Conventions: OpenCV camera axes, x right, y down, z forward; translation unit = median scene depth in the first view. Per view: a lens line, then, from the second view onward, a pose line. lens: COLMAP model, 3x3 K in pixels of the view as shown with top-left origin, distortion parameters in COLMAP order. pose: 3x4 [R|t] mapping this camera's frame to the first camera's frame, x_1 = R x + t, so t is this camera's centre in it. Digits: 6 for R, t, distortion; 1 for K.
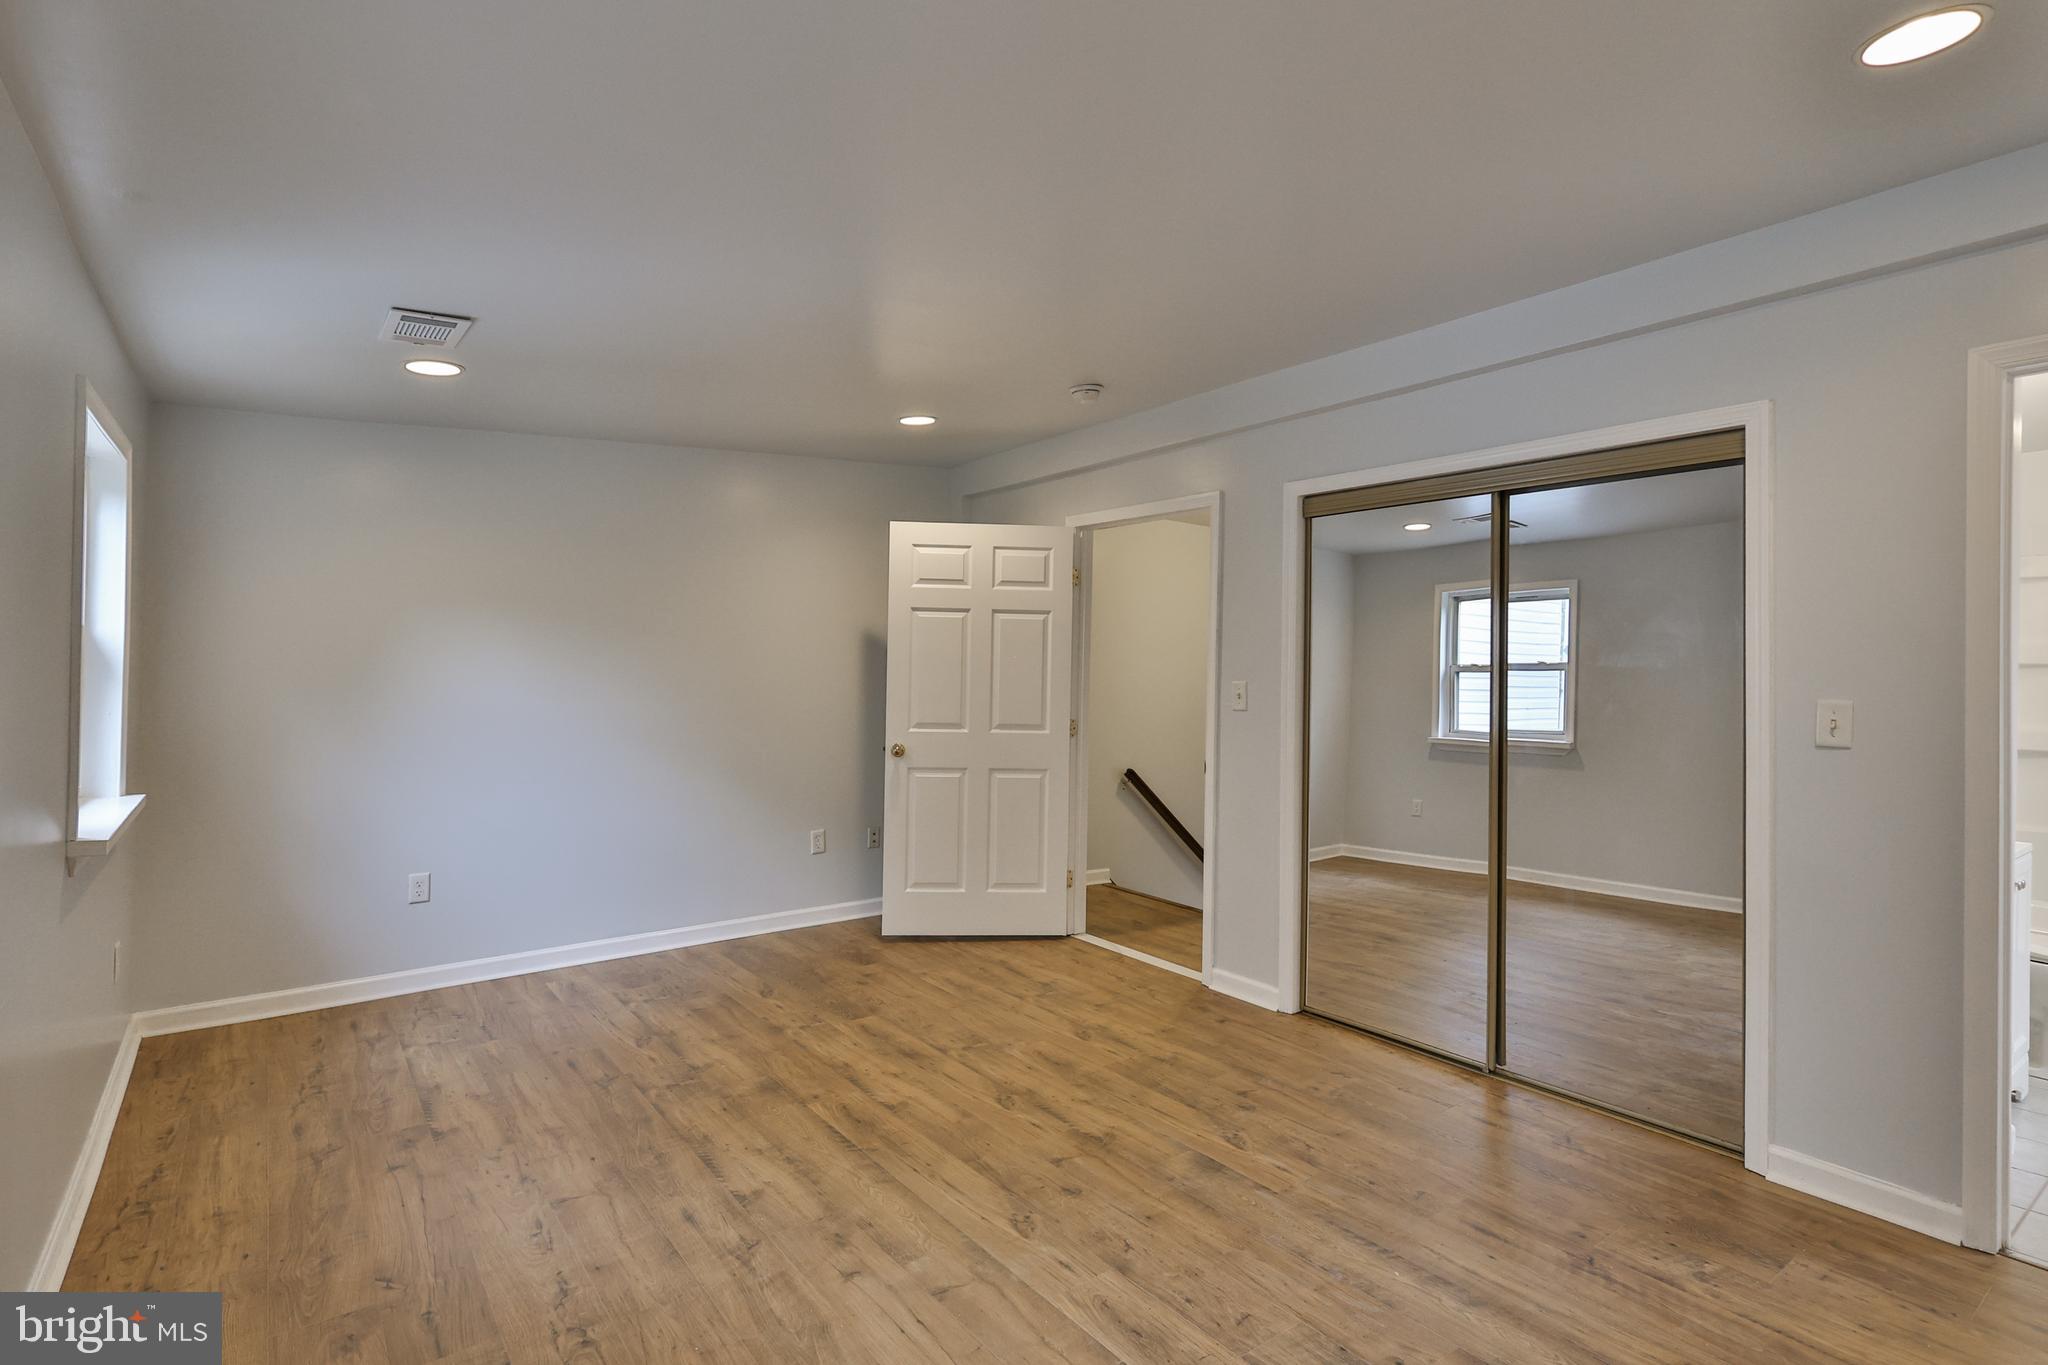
lens RADIAL K [[1007.2, 0, 1027.3], [0, 1007.2, 670.7], [0, 0, 1]] dist [-0.000791, 0.001118]
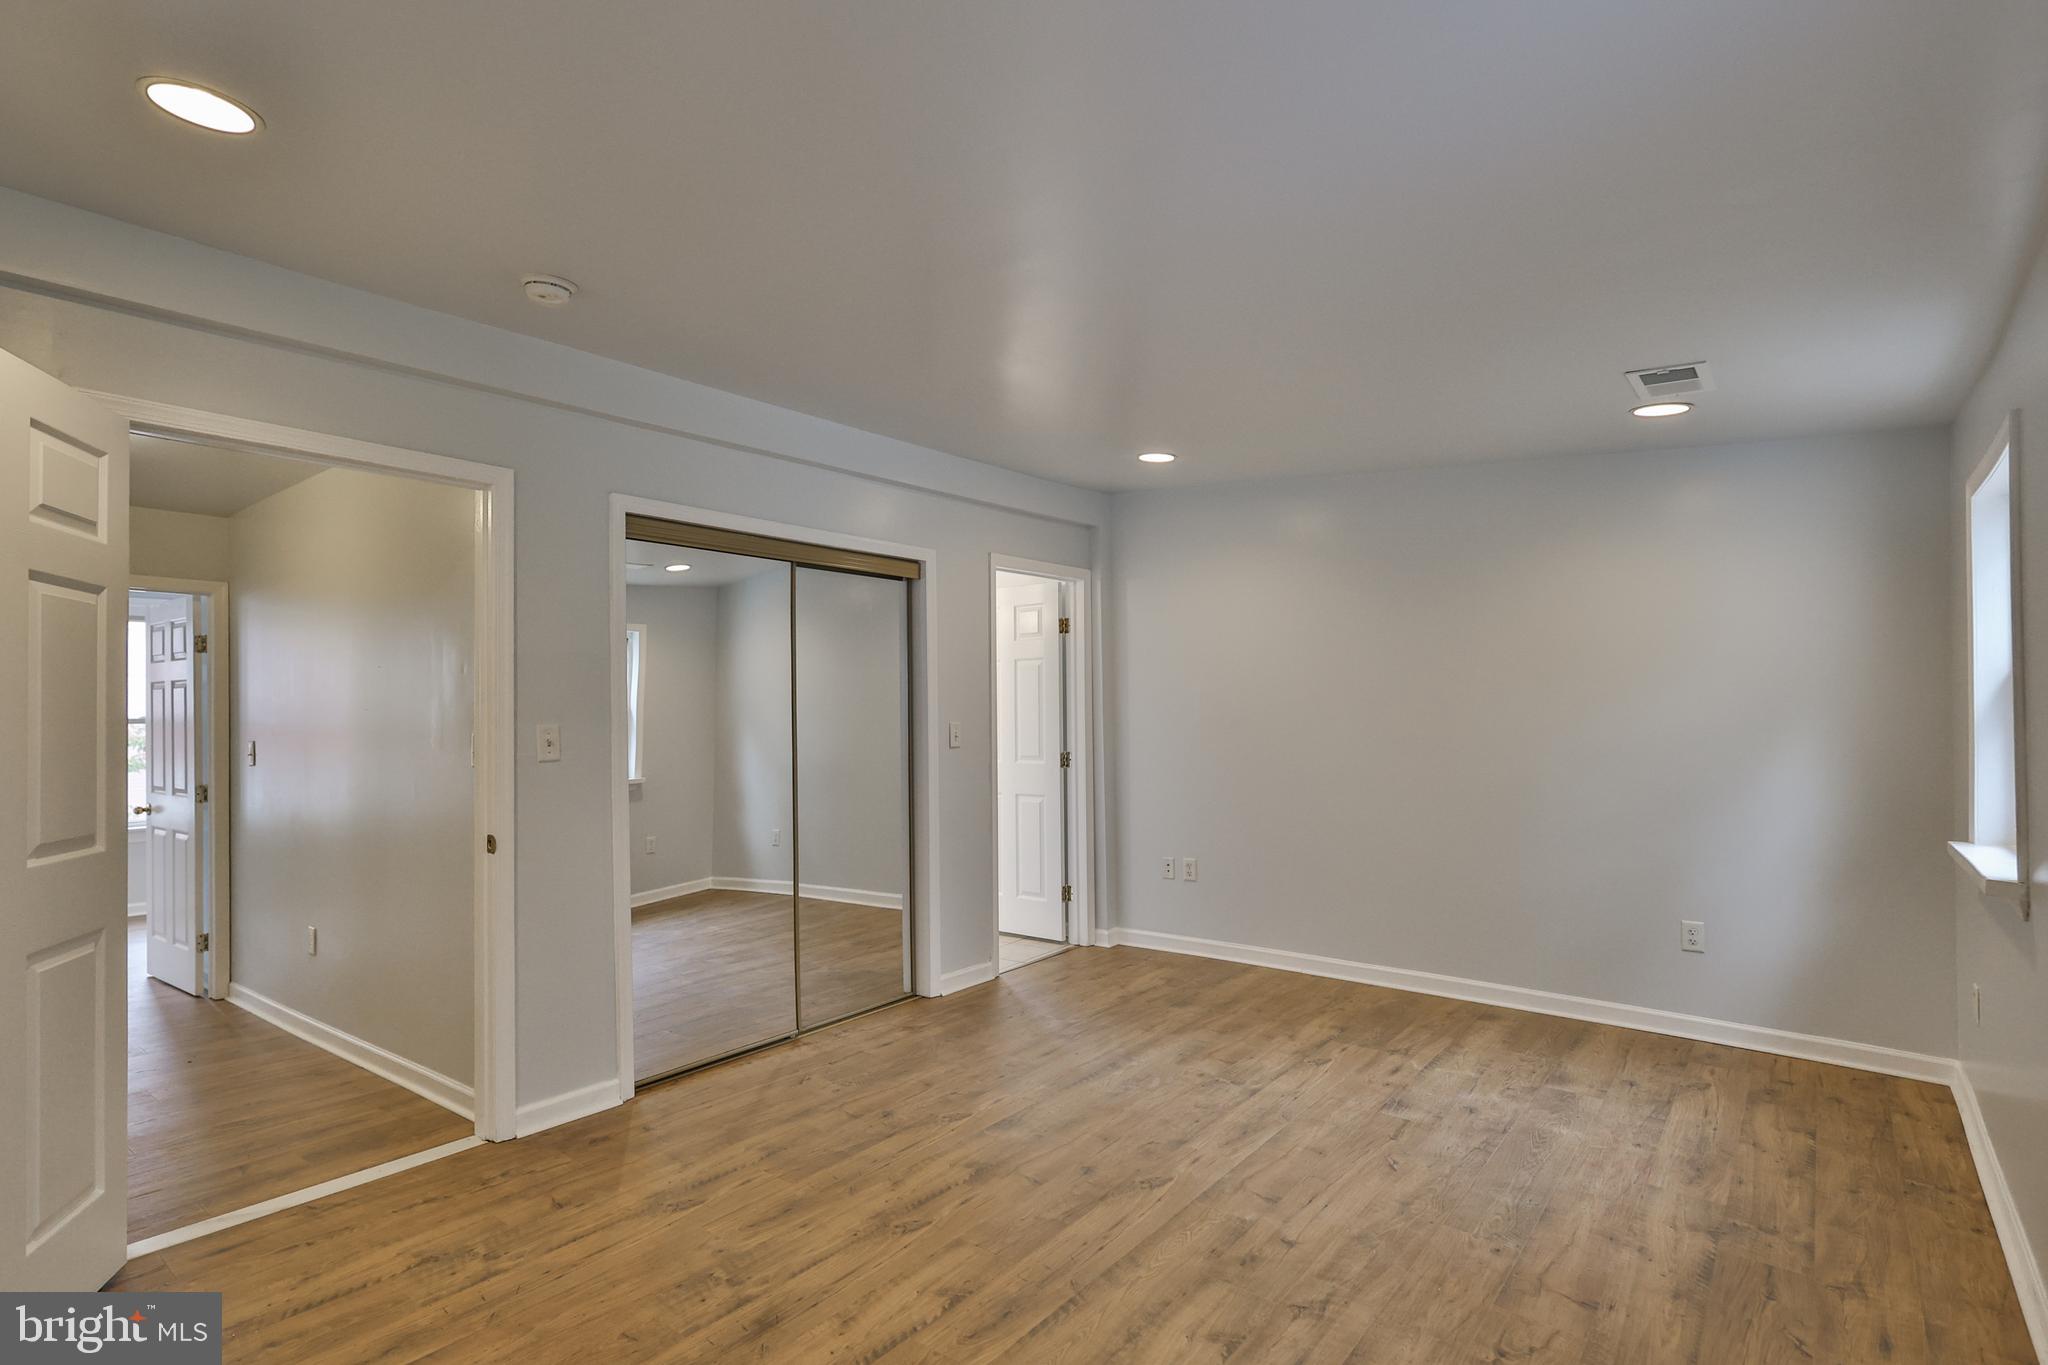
lens RADIAL K [[1007.2, 0, 1011.2], [0, 1007.2, 718.2], [0, 0, 1]] dist [-0.000791, 0.001118]
pose [[-0.245758, -0.015987, 0.969199, -0.825575], [0.003564, 0.999842, 0.017396, -0.008325], [-0.969325, 0.007729, -0.245662, 1.095048]]
